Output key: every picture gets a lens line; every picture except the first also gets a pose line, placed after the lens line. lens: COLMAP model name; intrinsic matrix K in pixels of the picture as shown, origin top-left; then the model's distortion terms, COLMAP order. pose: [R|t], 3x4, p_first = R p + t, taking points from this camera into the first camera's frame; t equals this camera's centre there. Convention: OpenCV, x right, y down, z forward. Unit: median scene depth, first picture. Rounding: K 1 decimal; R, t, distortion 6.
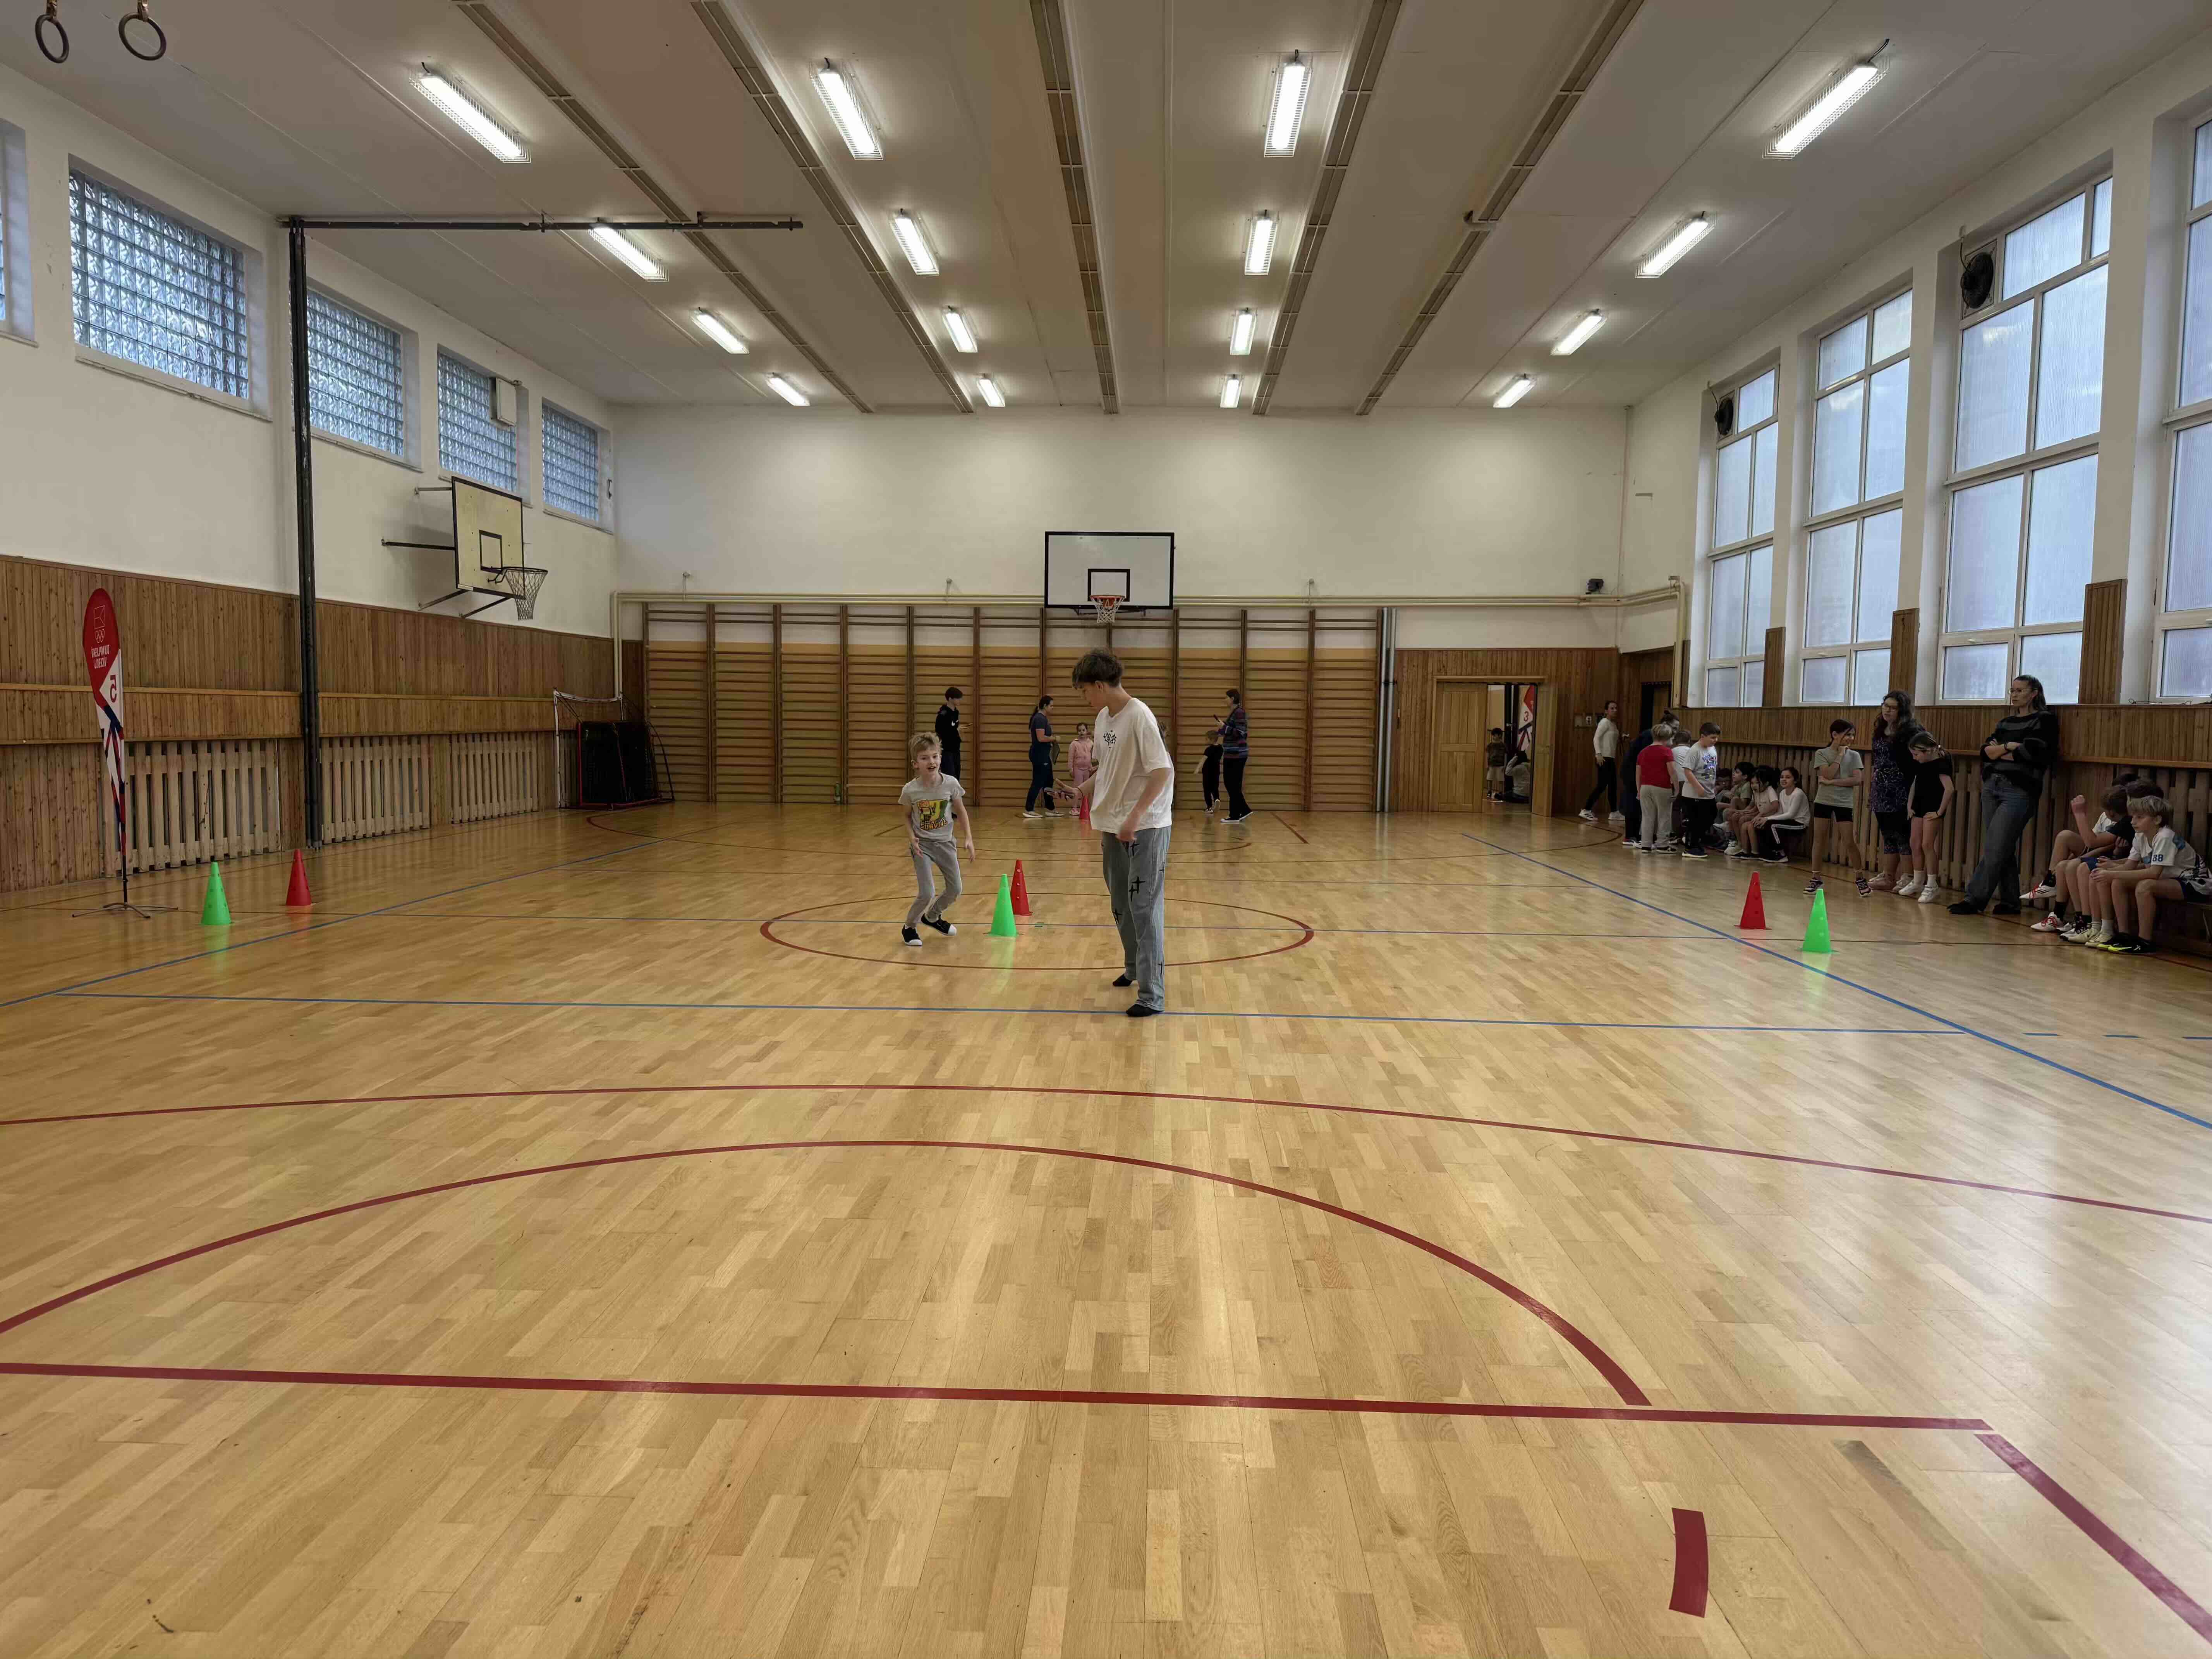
lens RADIAL K [[1547.0, 0, 1099.3], [0, 1547.0, 824.4], [0, 0, 1]] dist [0.089054, -0.137386]
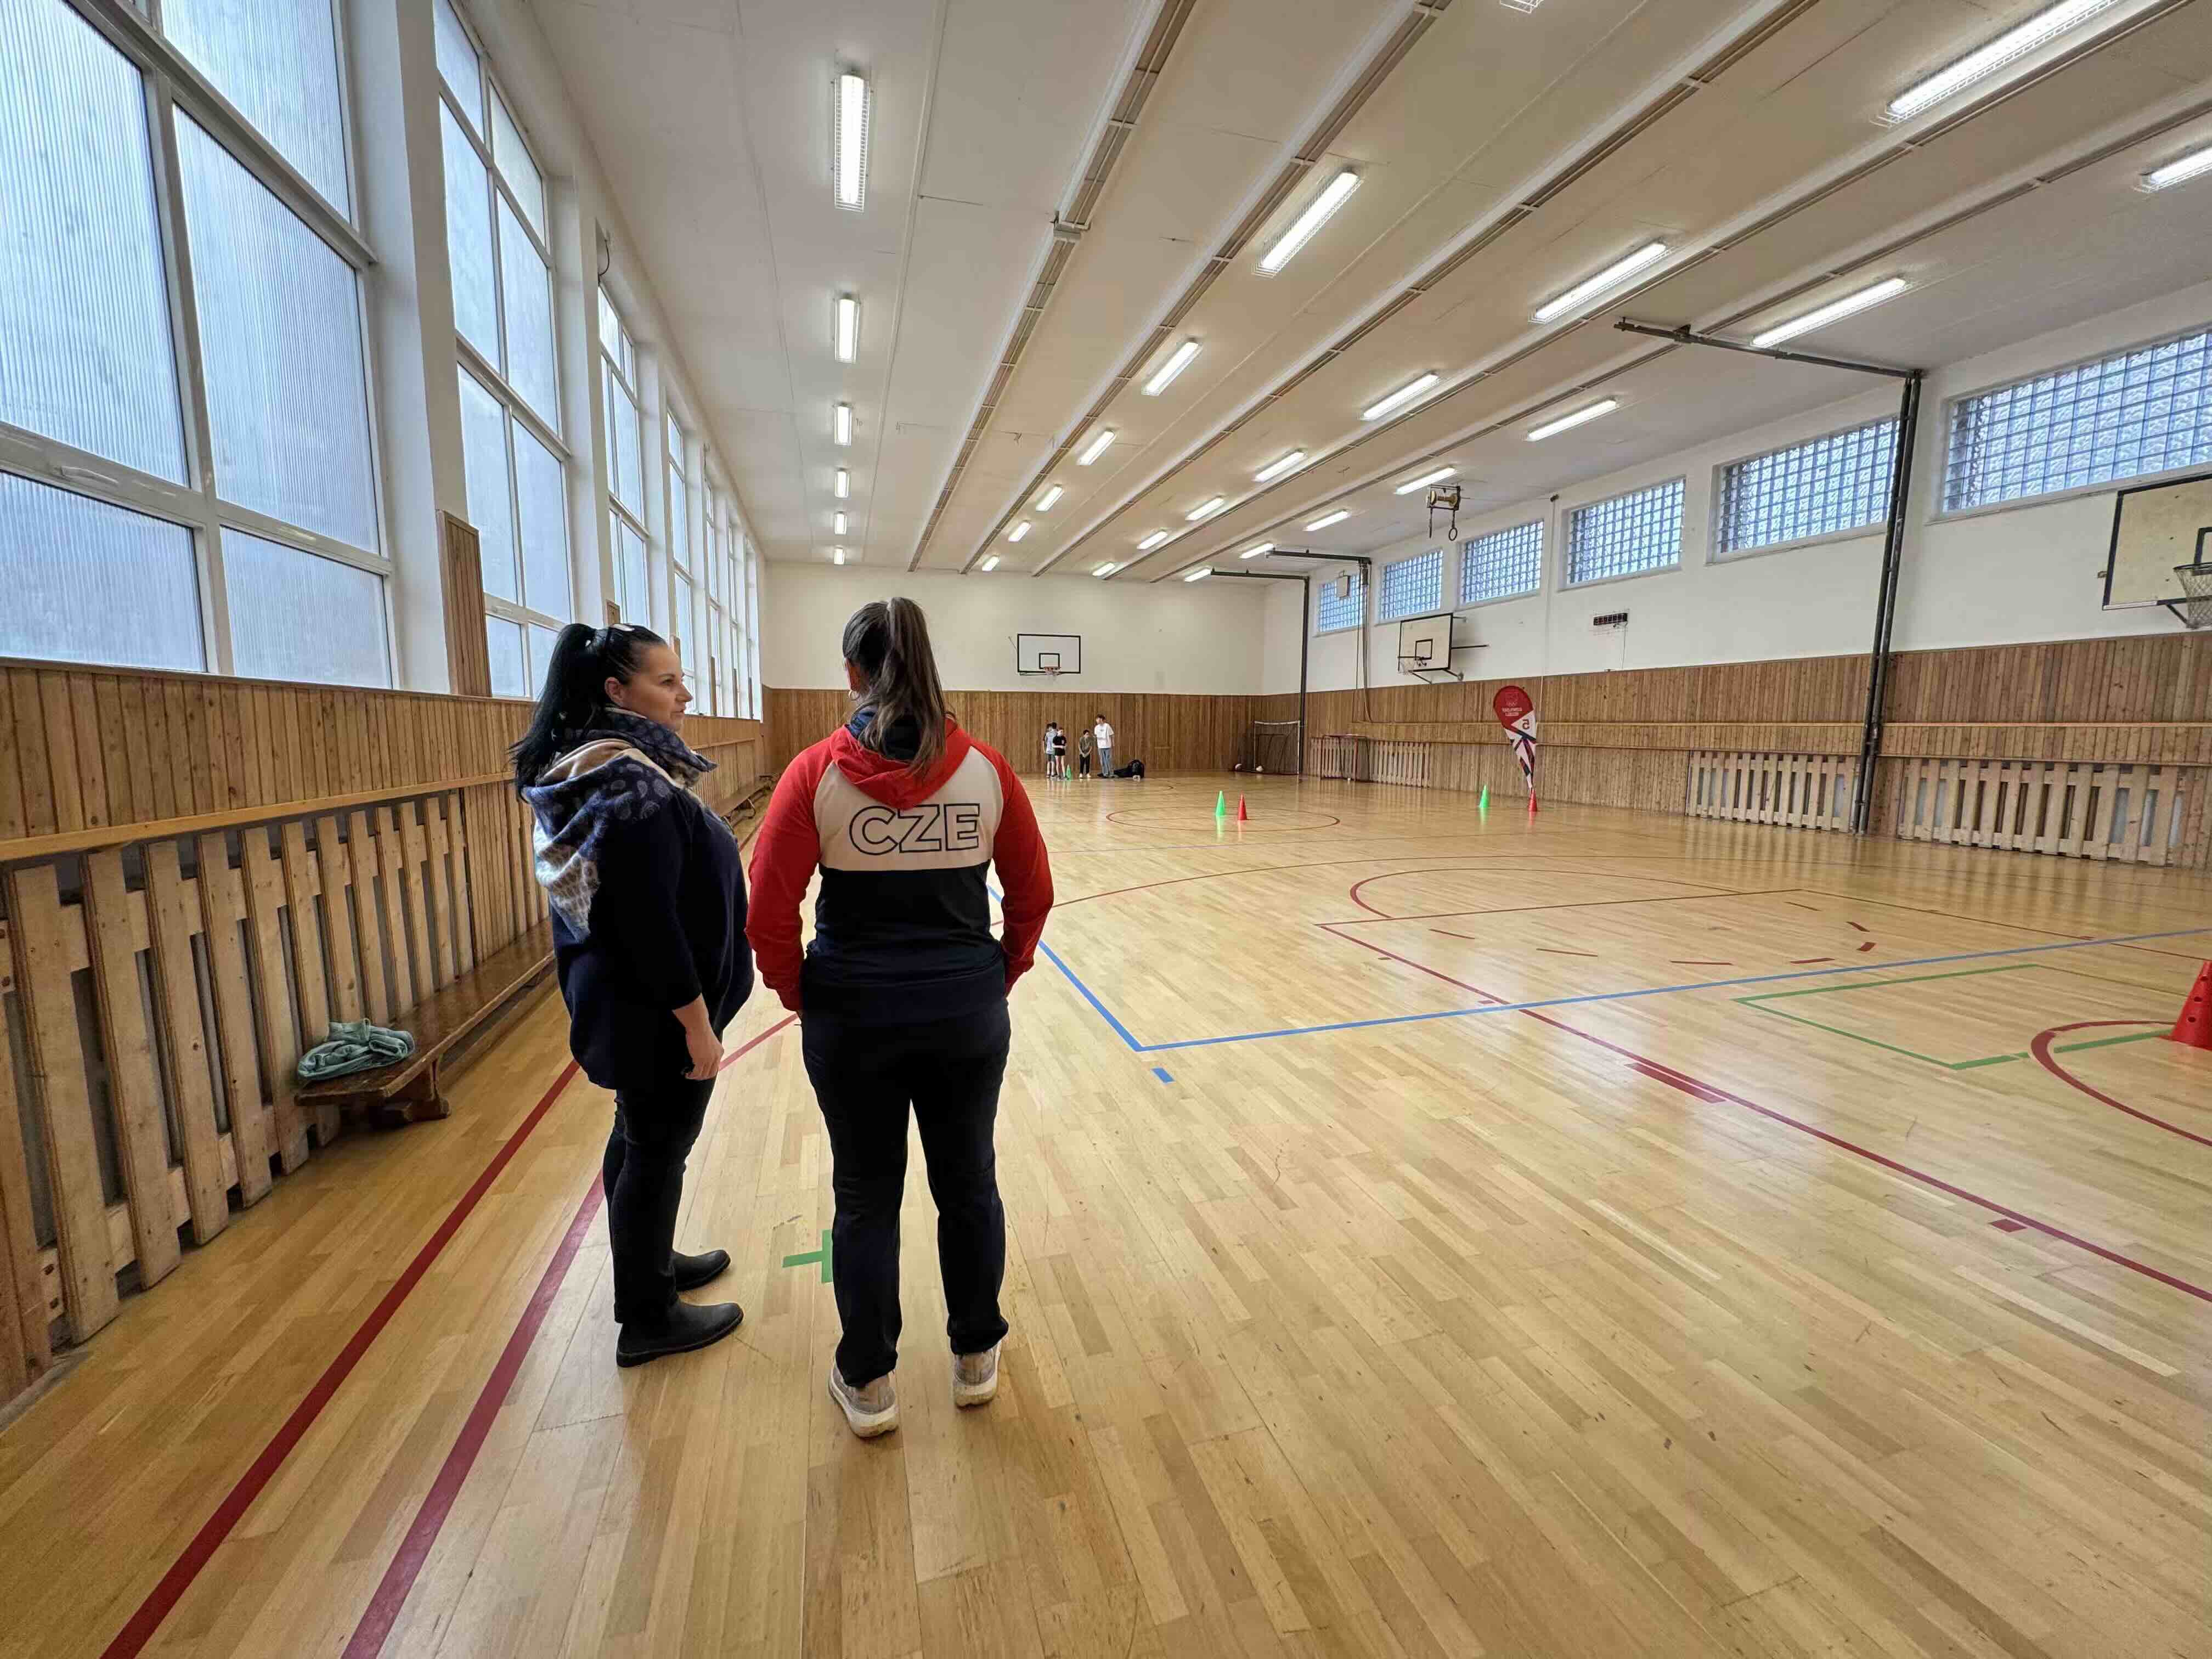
lens RADIAL K [[885.9, 0, 1104.9], [0, 885.9, 829.0], [0, 0, 1]] dist [-0.001456, 0.000305]
pose [[-0.947163, 0.014854, -0.320408, 0.285956], [-0.044439, 0.983216, 0.176950, -0.072790], [0.317659, 0.181839, -0.930606, 1.107282]]
